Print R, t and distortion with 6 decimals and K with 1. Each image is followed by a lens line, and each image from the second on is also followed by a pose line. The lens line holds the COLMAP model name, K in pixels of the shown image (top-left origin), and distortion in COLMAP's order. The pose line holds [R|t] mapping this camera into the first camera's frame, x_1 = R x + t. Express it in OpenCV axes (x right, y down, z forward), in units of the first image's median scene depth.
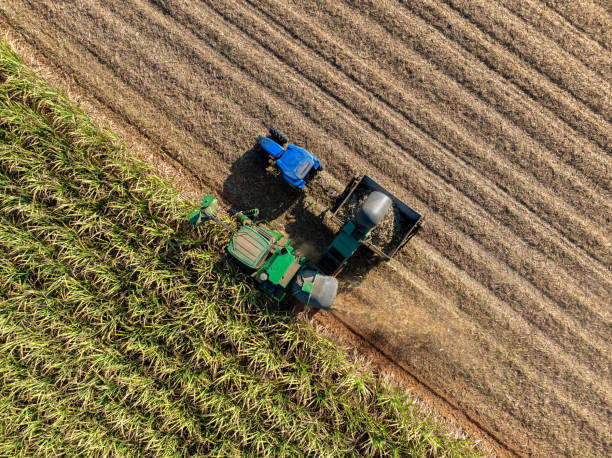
lens RADIAL K [[486.3, 0, 299.9], [0, 486.3, 232.1], [0, 0, 1]] dist [-0.049192, 0.013875]
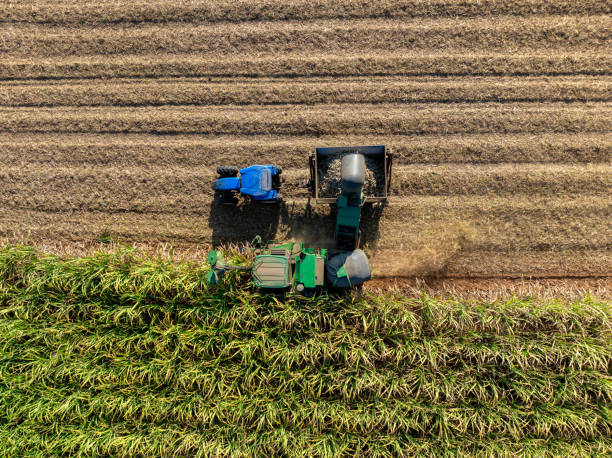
lens RADIAL K [[483.5, 0, 306.0], [0, 483.5, 229.0], [0, 0, 1]] dist [-0.047152, 0.011085]
pose [[0.796342, -0.604839, -0.003026, -0.426715], [0.604772, 0.796313, -0.011647, -0.318456], [0.009454, 0.007445, 0.999928, 0.021819]]
